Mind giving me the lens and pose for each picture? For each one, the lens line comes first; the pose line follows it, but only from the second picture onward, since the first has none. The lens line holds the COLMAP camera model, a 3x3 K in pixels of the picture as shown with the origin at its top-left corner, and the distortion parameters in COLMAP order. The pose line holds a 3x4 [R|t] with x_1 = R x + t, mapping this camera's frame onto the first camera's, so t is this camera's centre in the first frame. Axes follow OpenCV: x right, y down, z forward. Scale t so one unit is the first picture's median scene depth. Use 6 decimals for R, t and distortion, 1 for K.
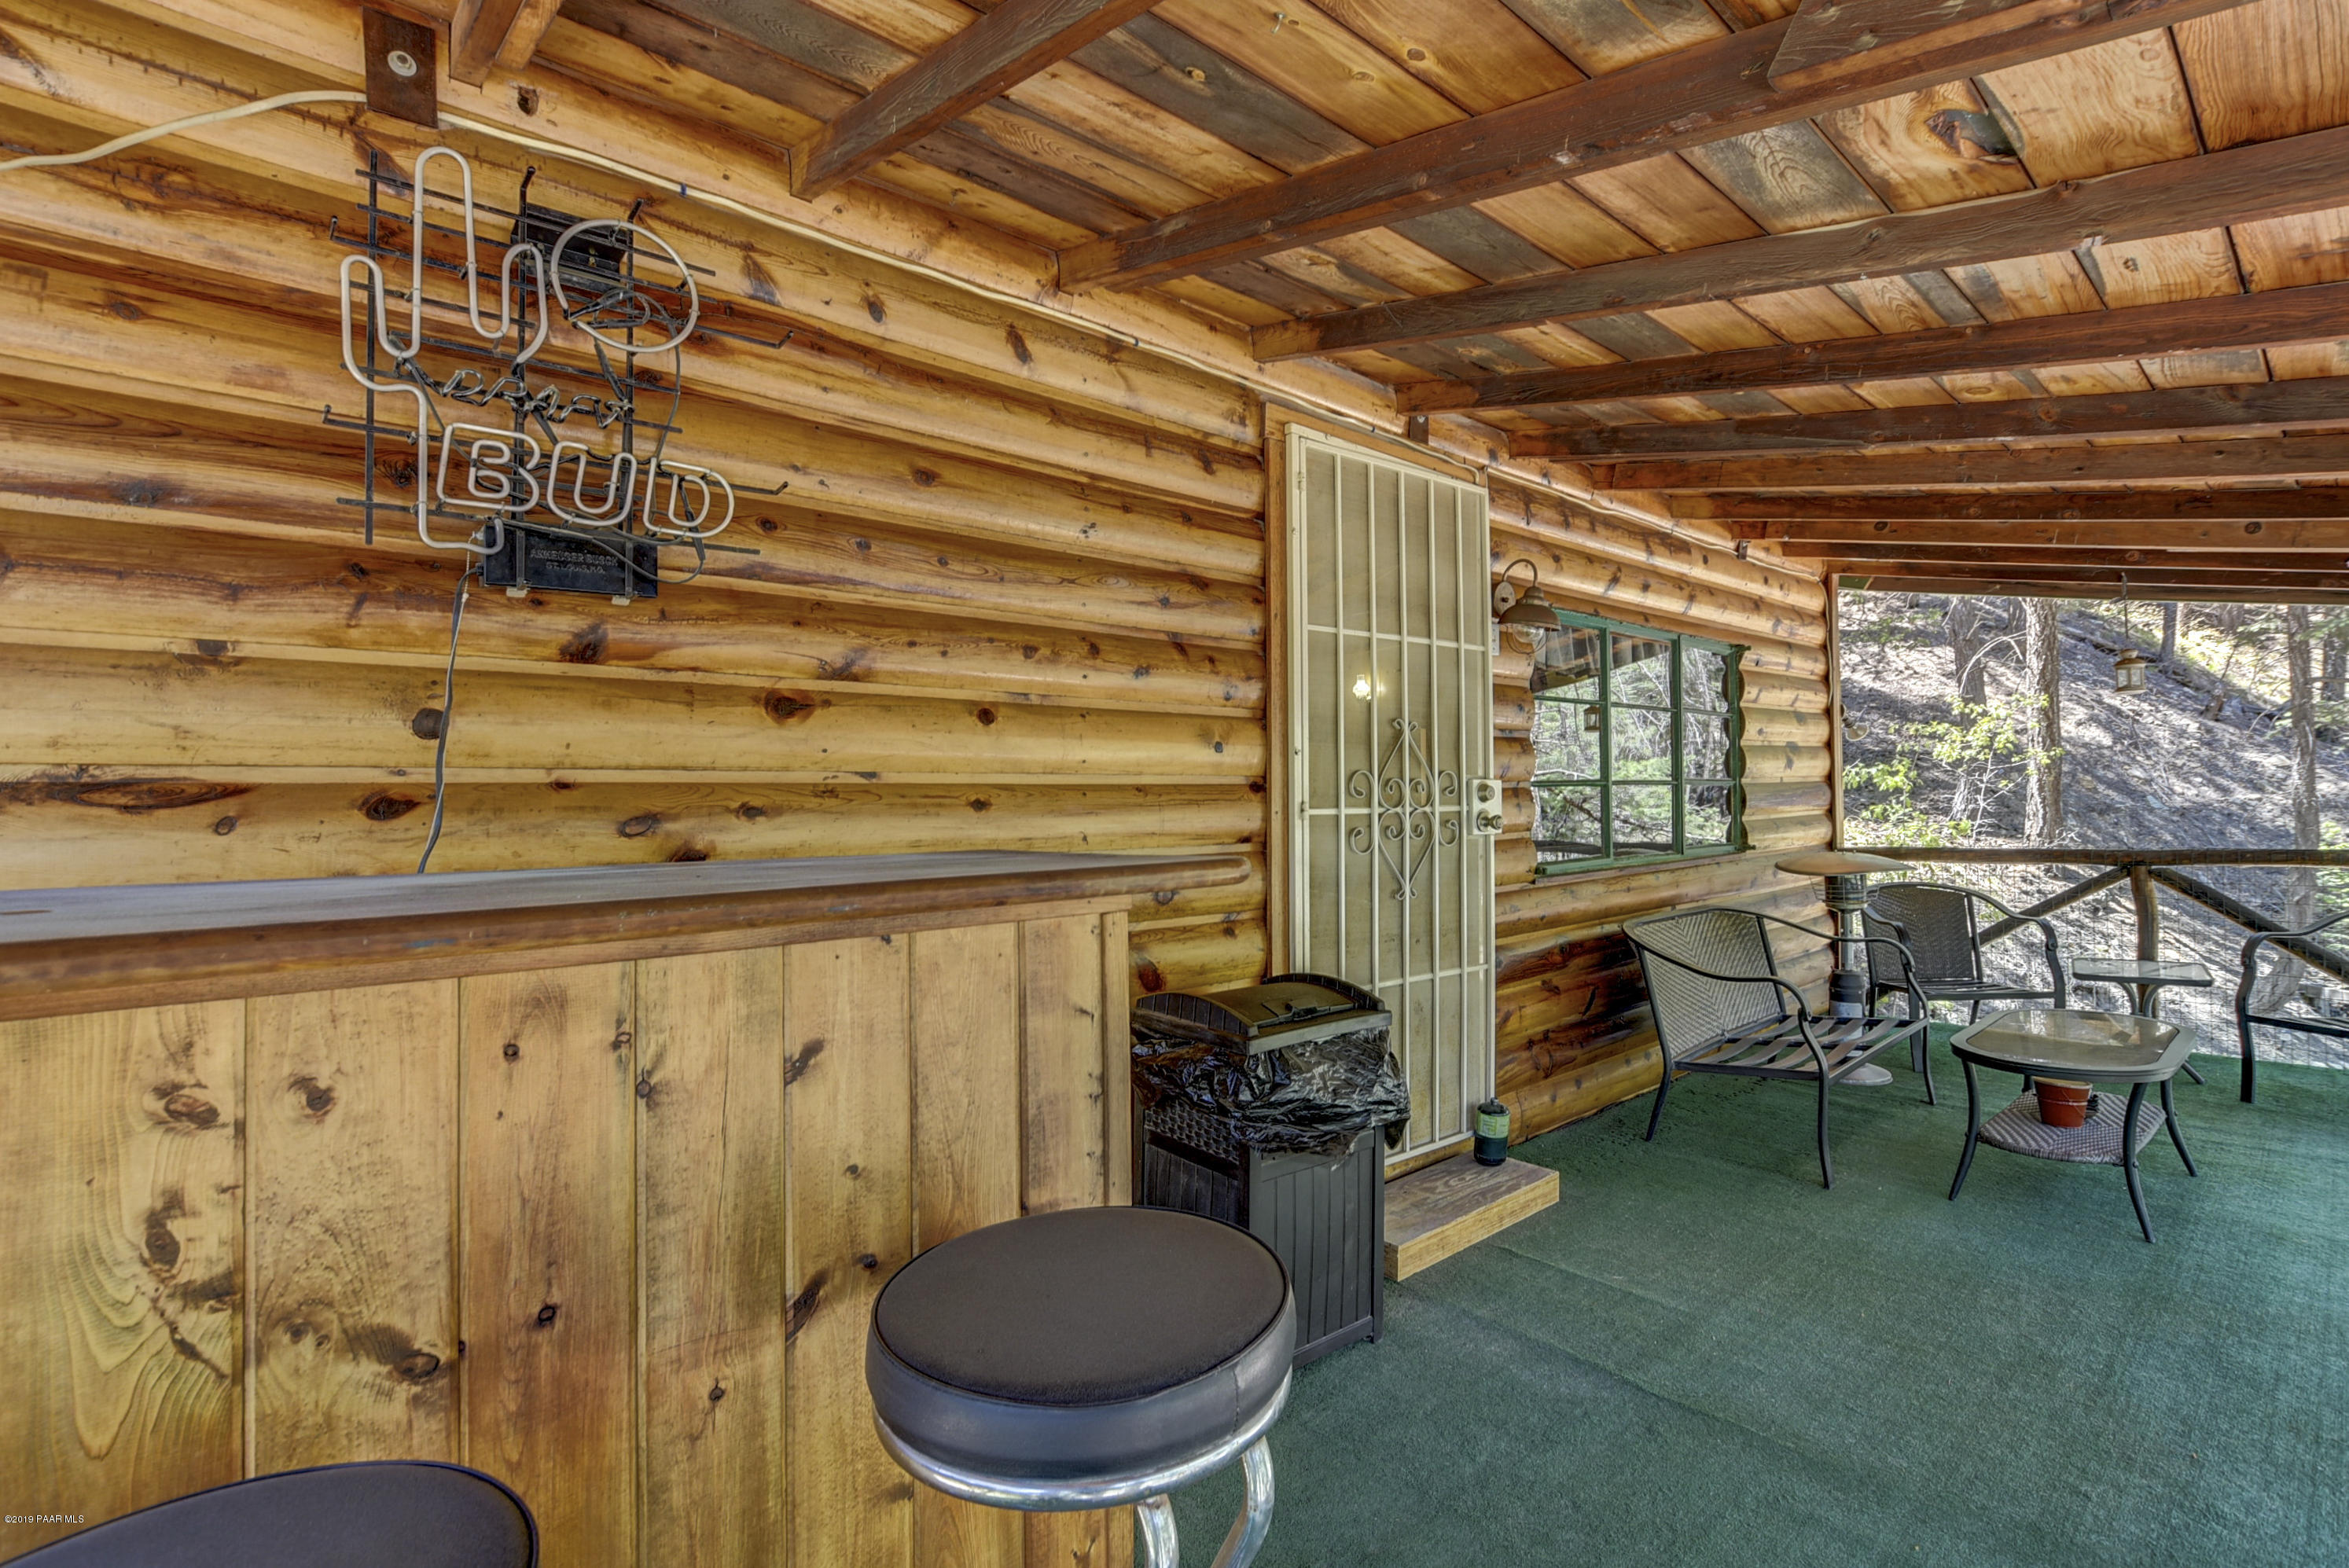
lens RADIAL K [[1053.4, 0, 1168.2], [0, 1053.4, 804.7], [0, 0, 1]] dist [-0.018052, -0.000073]
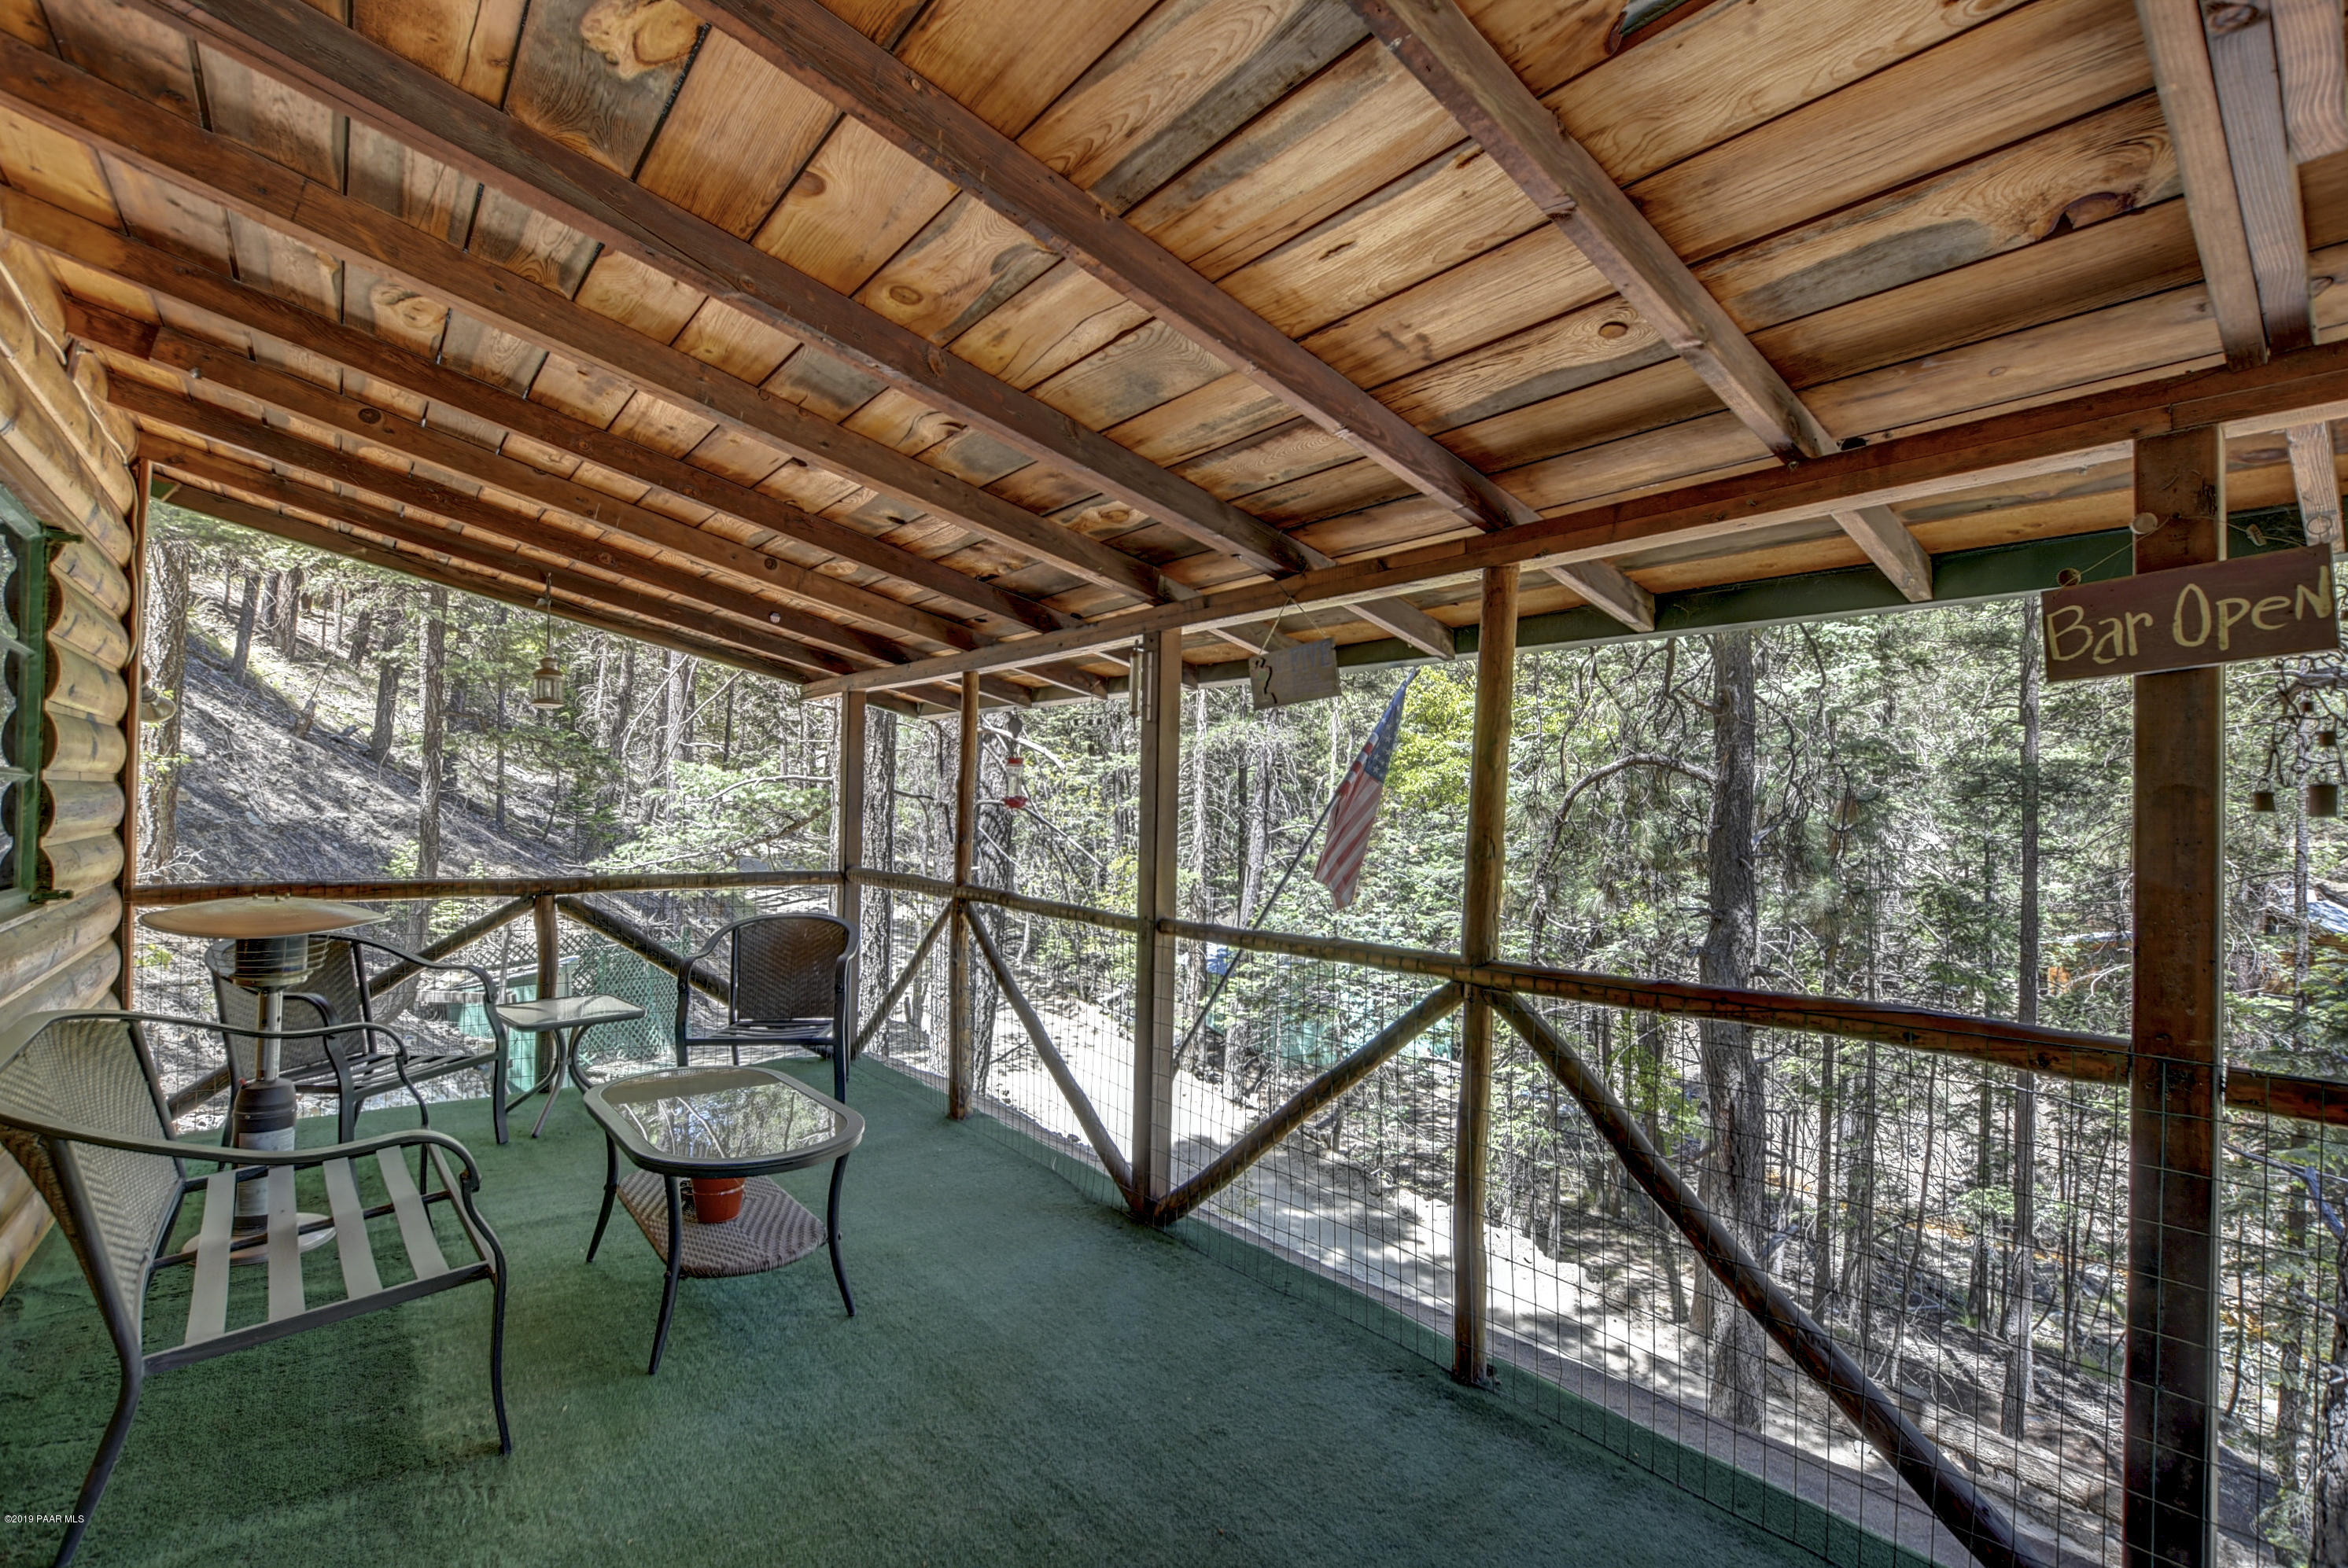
lens RADIAL K [[1053.0, 0, 1167.7], [0, 1053.0, 804.7], [0, 0, 1]] dist [-0.018052, -0.000073]
pose [[-0.000834, 0.032931, 0.999457, 0.002444], [-0.020544, 0.999246, -0.032942, -0.000664], [-0.999789, -0.020560, -0.000157, 0.164133]]
